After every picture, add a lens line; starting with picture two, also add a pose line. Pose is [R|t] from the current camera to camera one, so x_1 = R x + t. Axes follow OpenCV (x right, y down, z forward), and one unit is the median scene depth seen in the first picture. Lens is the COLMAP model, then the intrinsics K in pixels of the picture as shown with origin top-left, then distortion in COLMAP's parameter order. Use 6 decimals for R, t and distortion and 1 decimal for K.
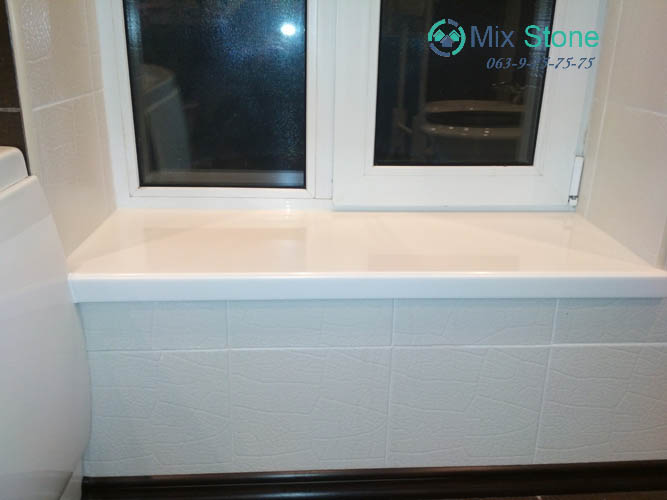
lens RADIAL K [[586.9, 0, 333.5], [0, 586.9, 250.0], [0, 0, 1]] dist [-0.009610, -0.016625]
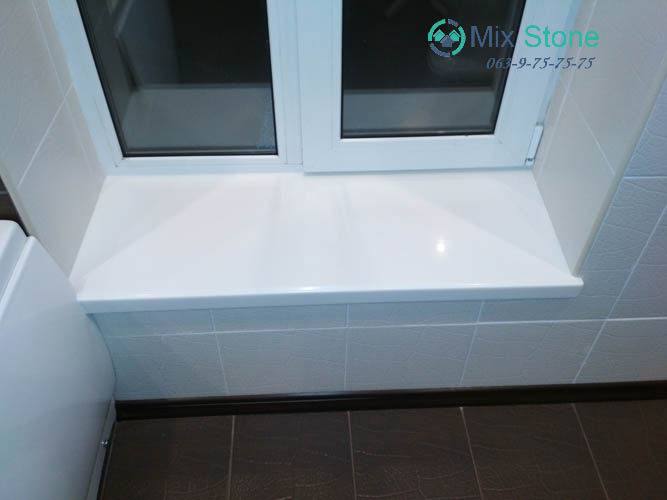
lens RADIAL K [[586.9, 0, 333.5], [0, 586.9, 250.0], [0, 0, 1]] dist [-0.009610, -0.016625]
pose [[0.999808, 0.005801, -0.018698, 0.076296], [0.002823, 0.902391, 0.430908, -0.412234], [0.019372, -0.430878, 0.902202, -0.038147]]
